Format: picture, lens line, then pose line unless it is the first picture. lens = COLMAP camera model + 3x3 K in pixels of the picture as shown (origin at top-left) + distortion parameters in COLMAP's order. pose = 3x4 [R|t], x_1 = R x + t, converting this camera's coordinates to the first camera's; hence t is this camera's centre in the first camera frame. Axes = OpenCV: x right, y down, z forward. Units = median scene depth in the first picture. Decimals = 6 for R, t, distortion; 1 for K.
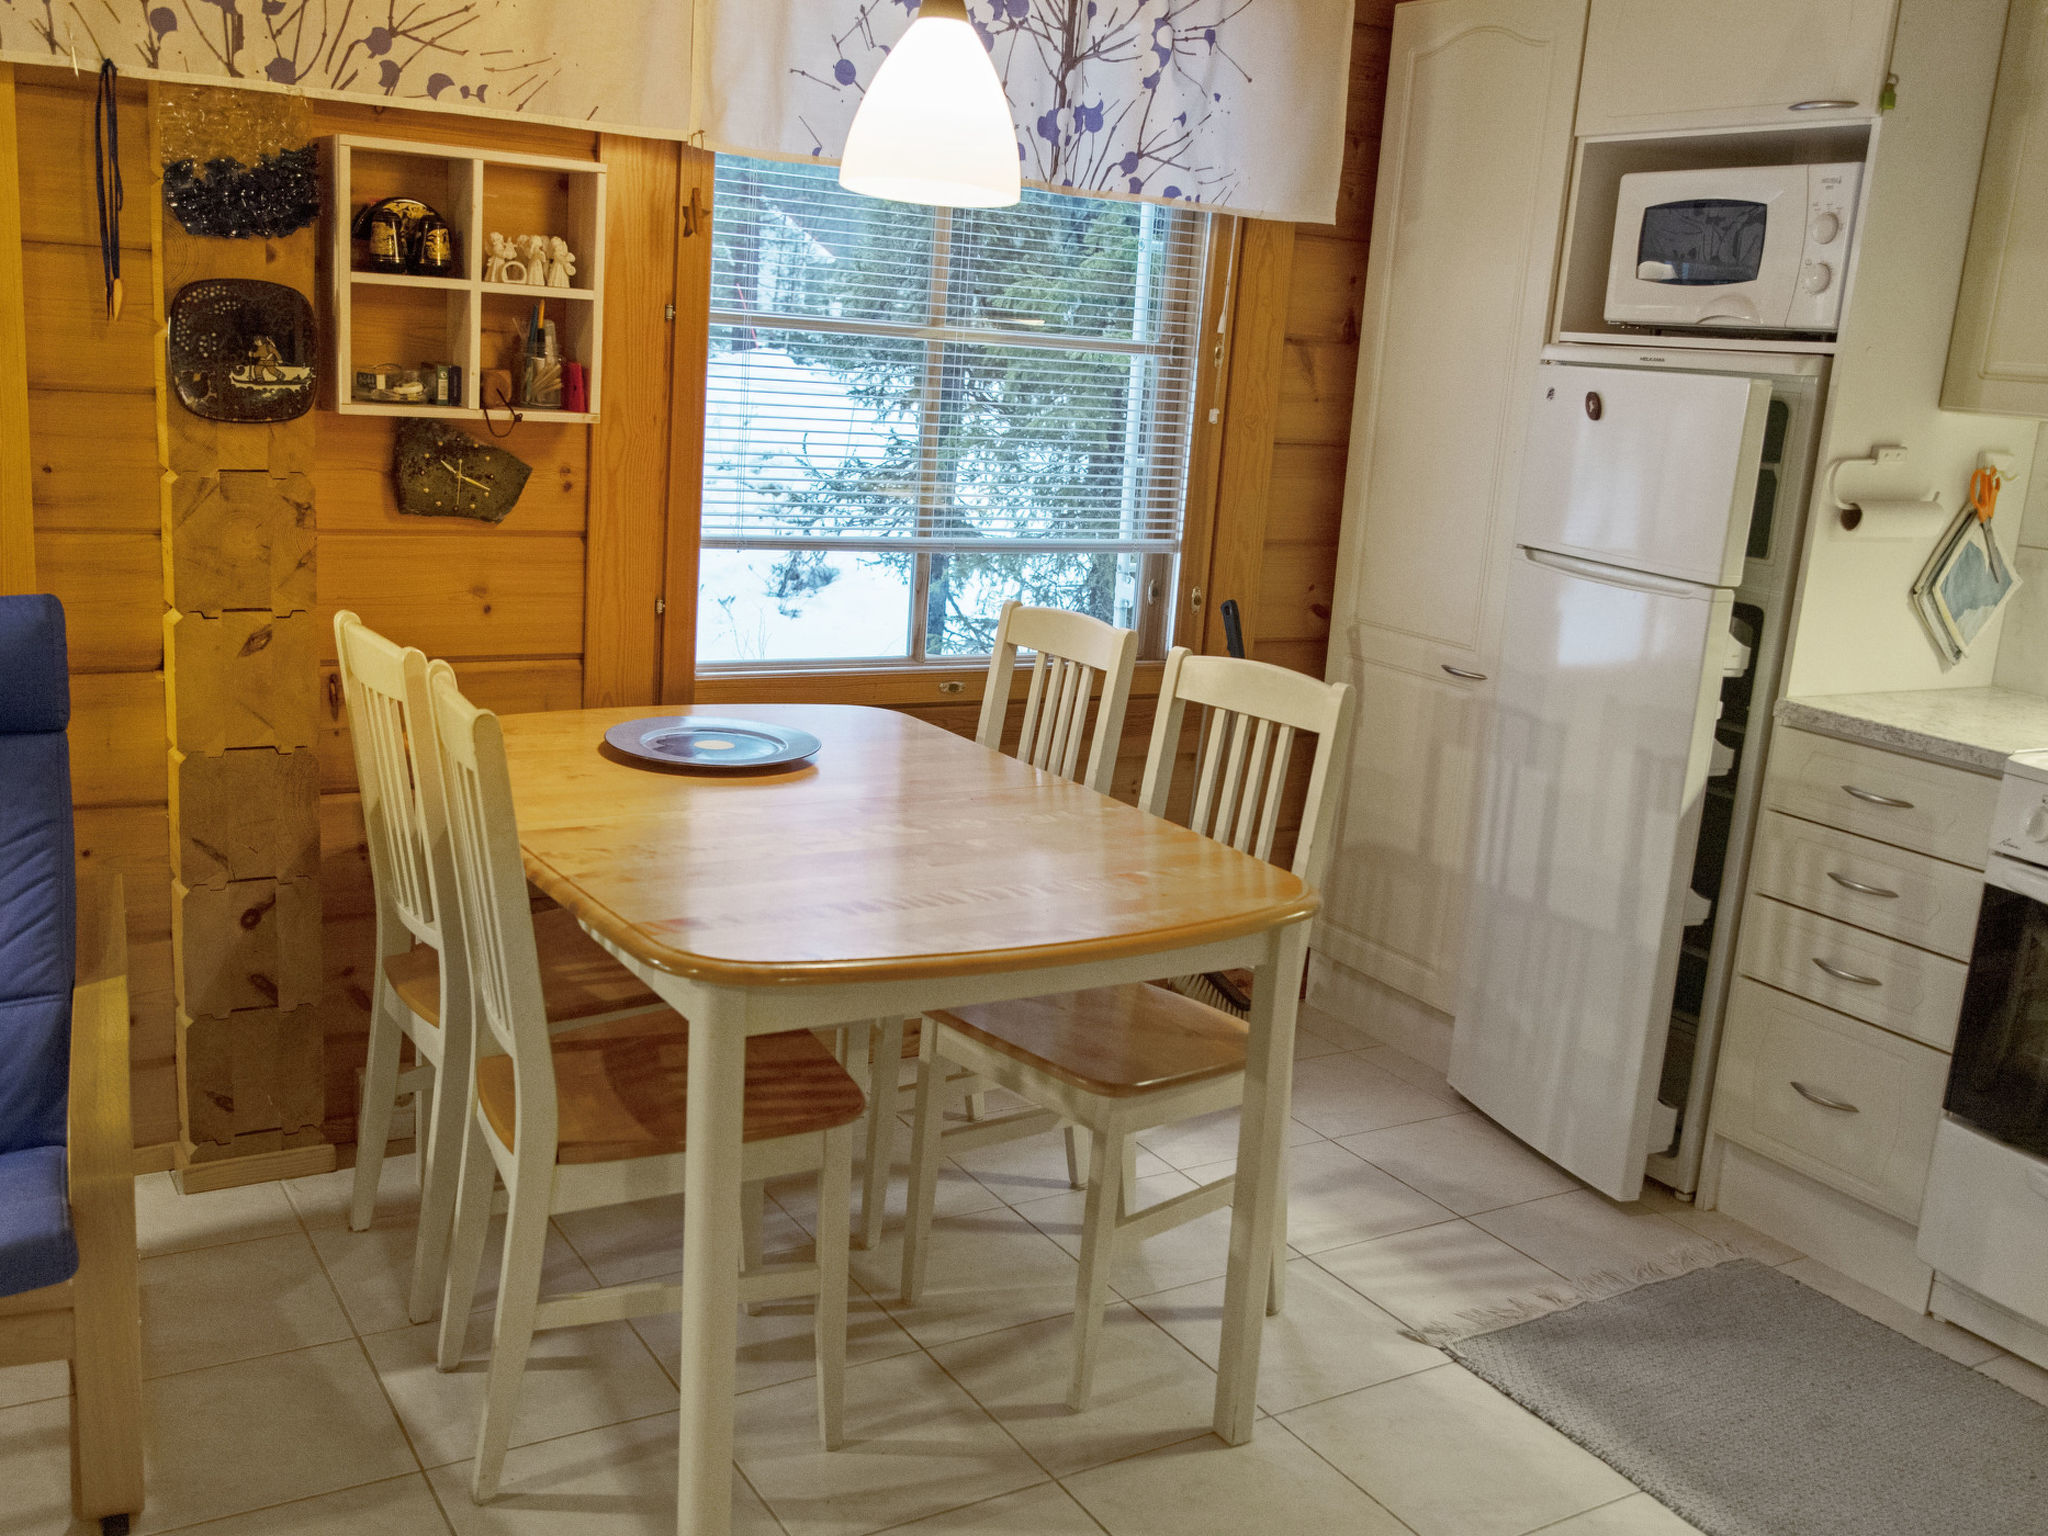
lens RADIAL K [[1886.5, 0, 1032.7], [0, 1886.5, 770.8], [0, 0, 1]] dist [-0.016803, 0.000000]
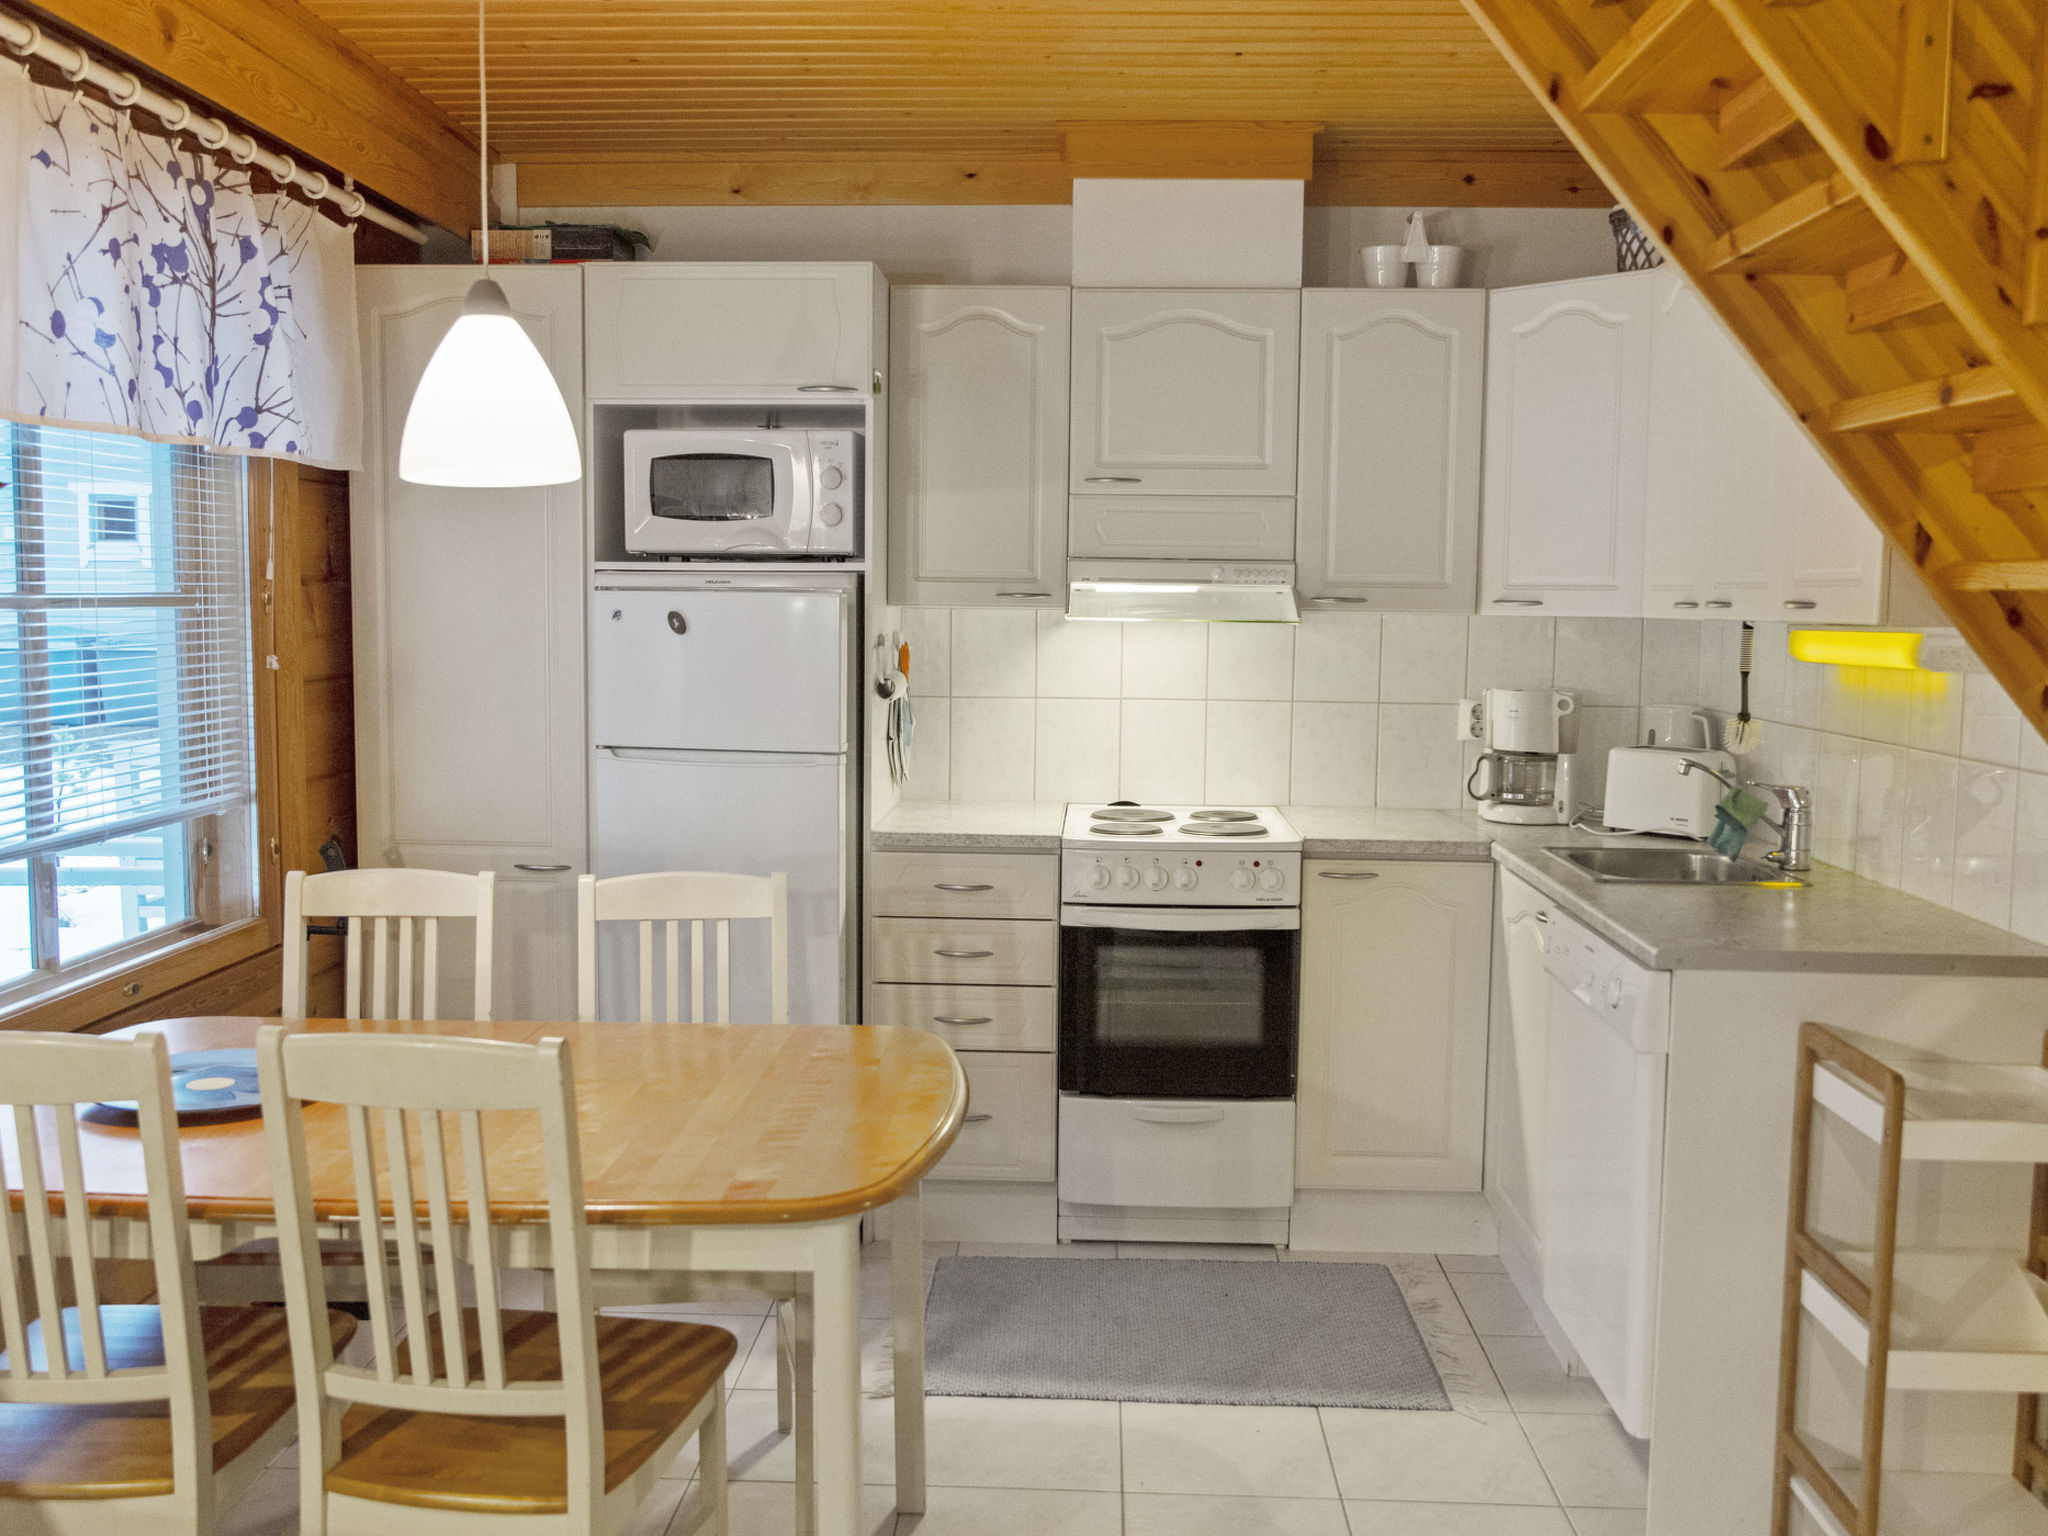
lens RADIAL K [[1886.5, 0, 1007.4], [0, 1886.5, 773.0], [0, 0, 1]] dist [-0.016803, 0.000000]
pose [[0.557578, -0.144592, 0.817435, -4.331524], [0.213943, 0.976479, 0.026792, -0.652924], [-0.802082, 0.159946, 0.575397, 1.159467]]
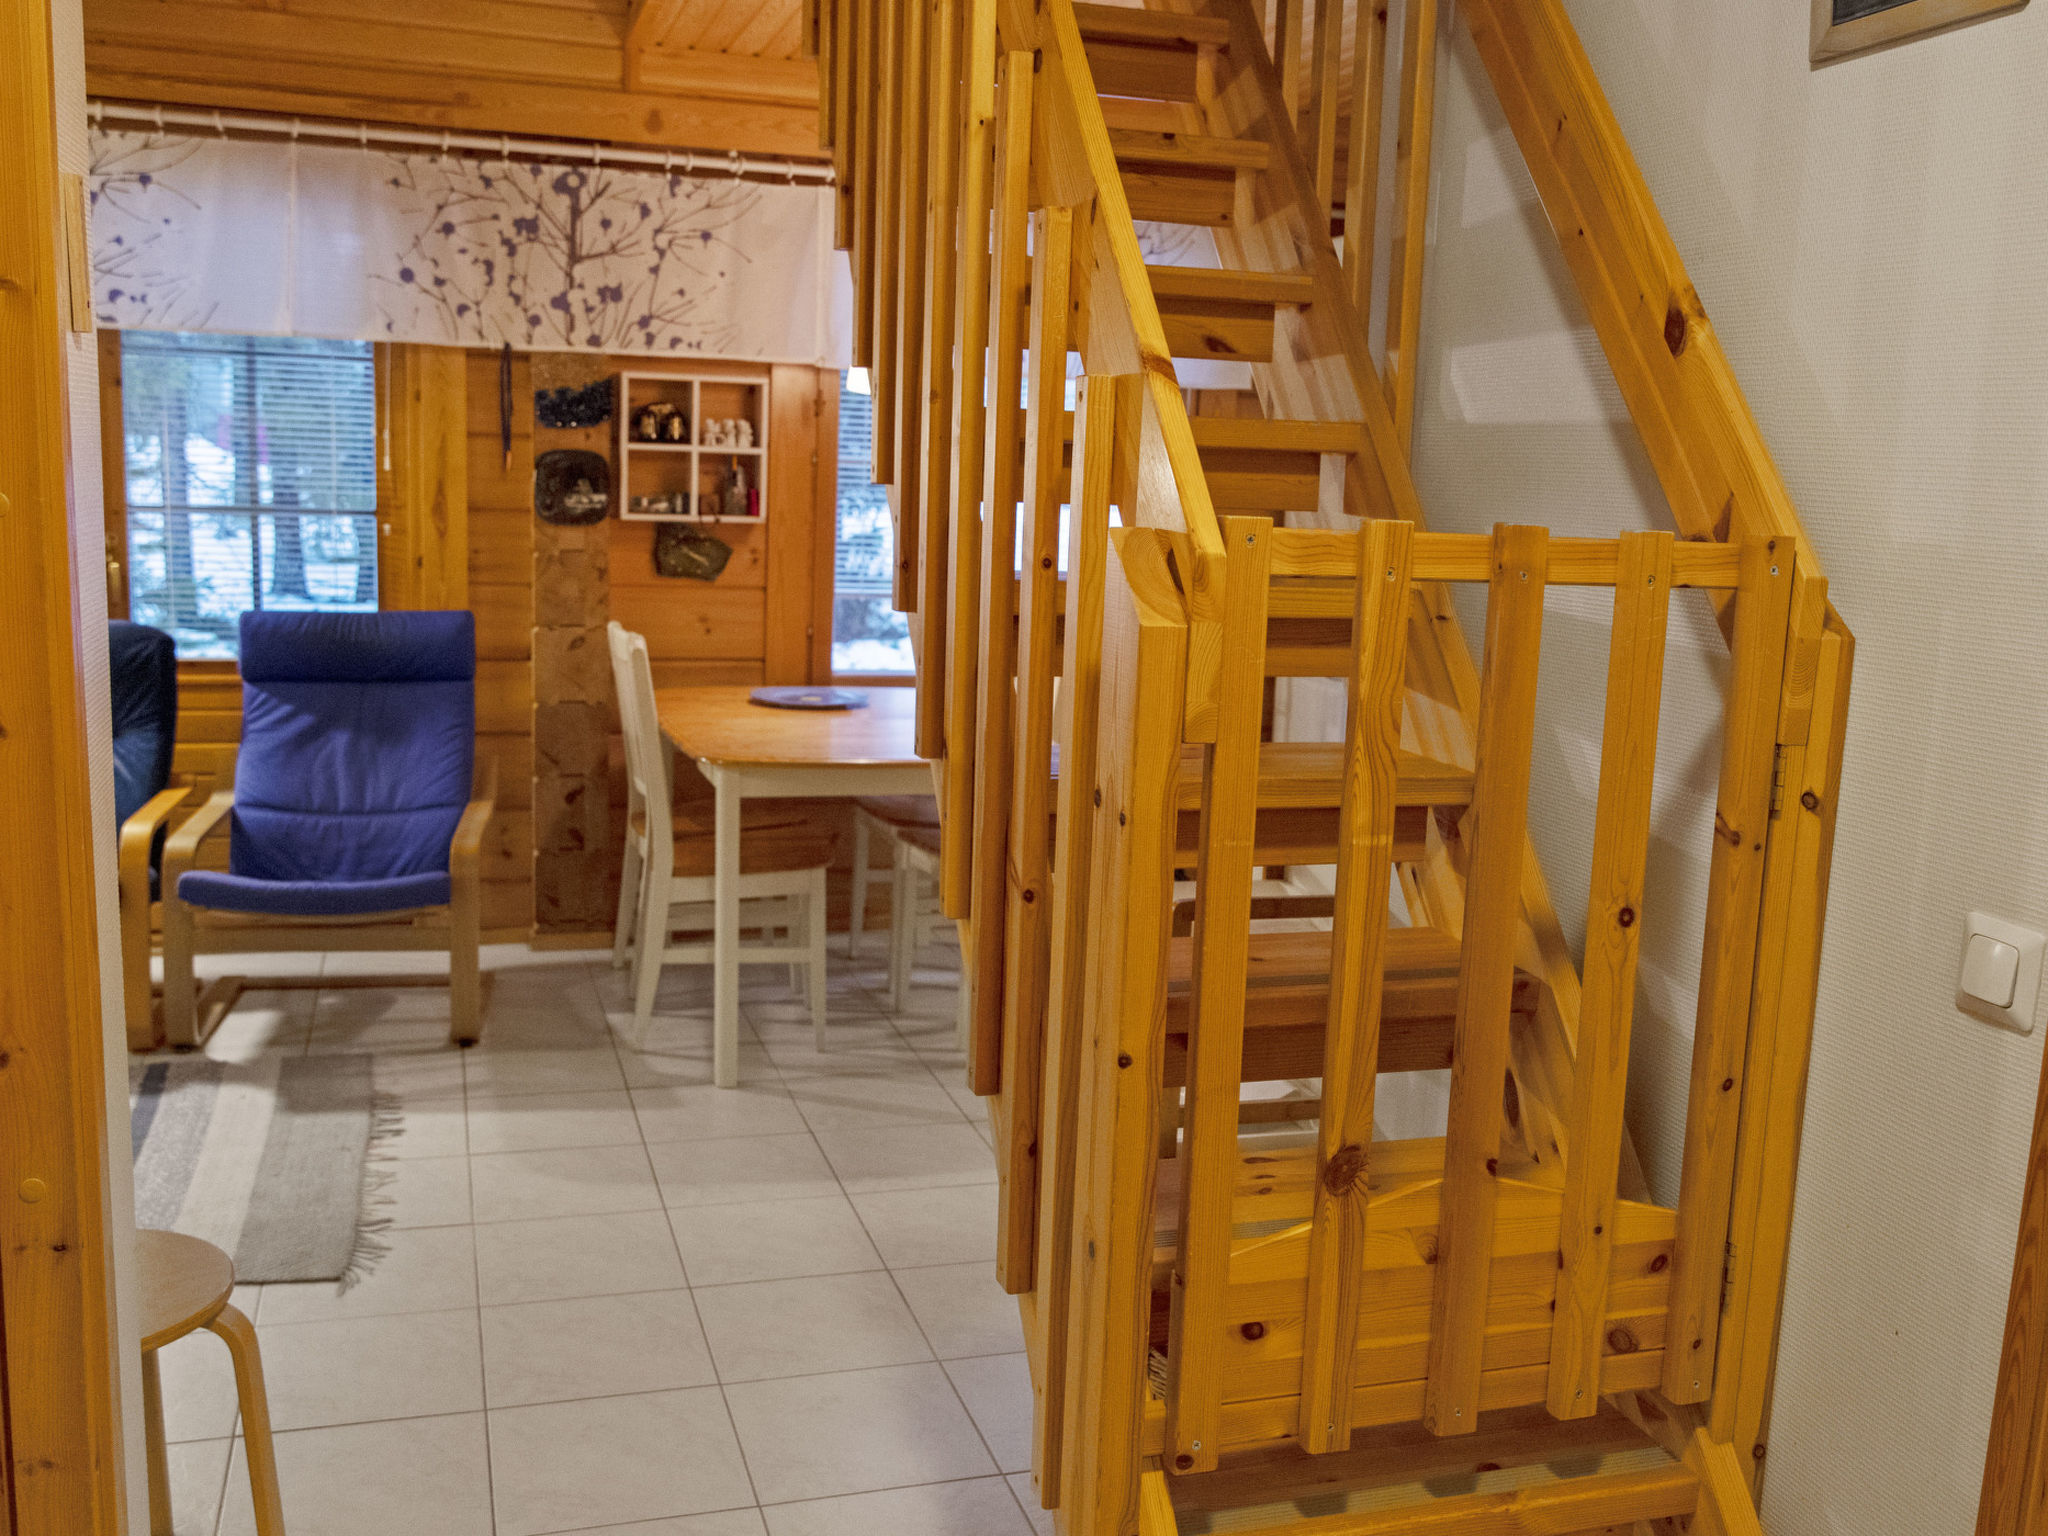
lens RADIAL K [[1886.5, 0, 1028.2], [0, 1886.5, 770.5], [0, 0, 1]] dist [-0.016803, 0.000000]
pose [[0.968689, 0.002879, -0.248262, 0.461569], [-0.022749, 0.996756, -0.077205, 0.183107], [0.247235, 0.080436, 0.965611, -0.644976]]
